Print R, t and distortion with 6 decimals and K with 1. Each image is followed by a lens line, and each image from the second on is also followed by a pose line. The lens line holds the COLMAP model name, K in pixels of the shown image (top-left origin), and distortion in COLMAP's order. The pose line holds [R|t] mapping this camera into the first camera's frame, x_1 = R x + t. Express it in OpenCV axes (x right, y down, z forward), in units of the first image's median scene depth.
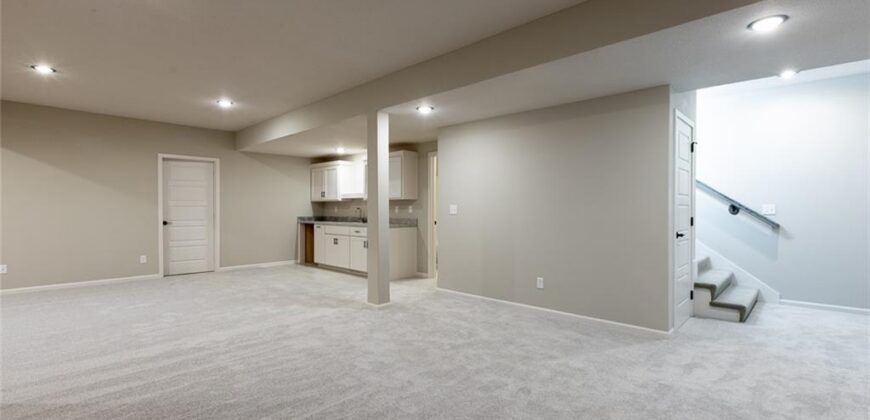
lens RADIAL K [[387.3, 0, 437.2], [0, 387.3, 210.7], [0, 0, 1]] dist [0.003866, -0.000243]
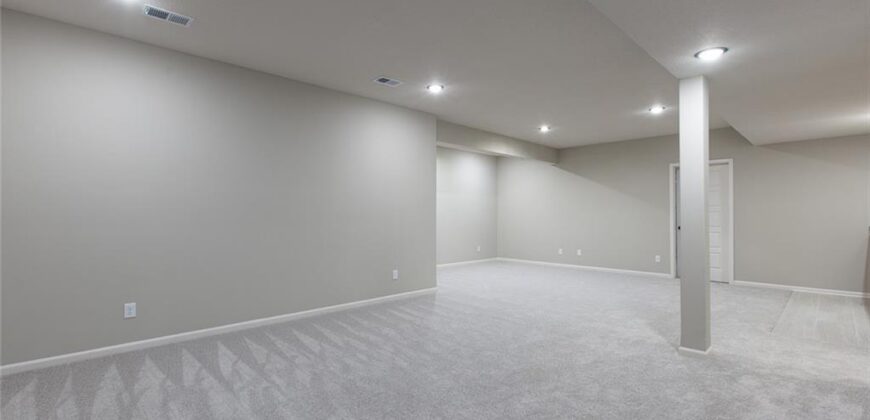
lens RADIAL K [[387.3, 0, 437.2], [0, 387.3, 210.7], [0, 0, 1]] dist [0.003866, -0.000243]
pose [[-0.019132, -0.009437, -0.999772, 0.383866], [-0.006092, 0.999938, -0.009322, -0.001355], [0.999798, 0.005912, -0.019188, 0.364568]]
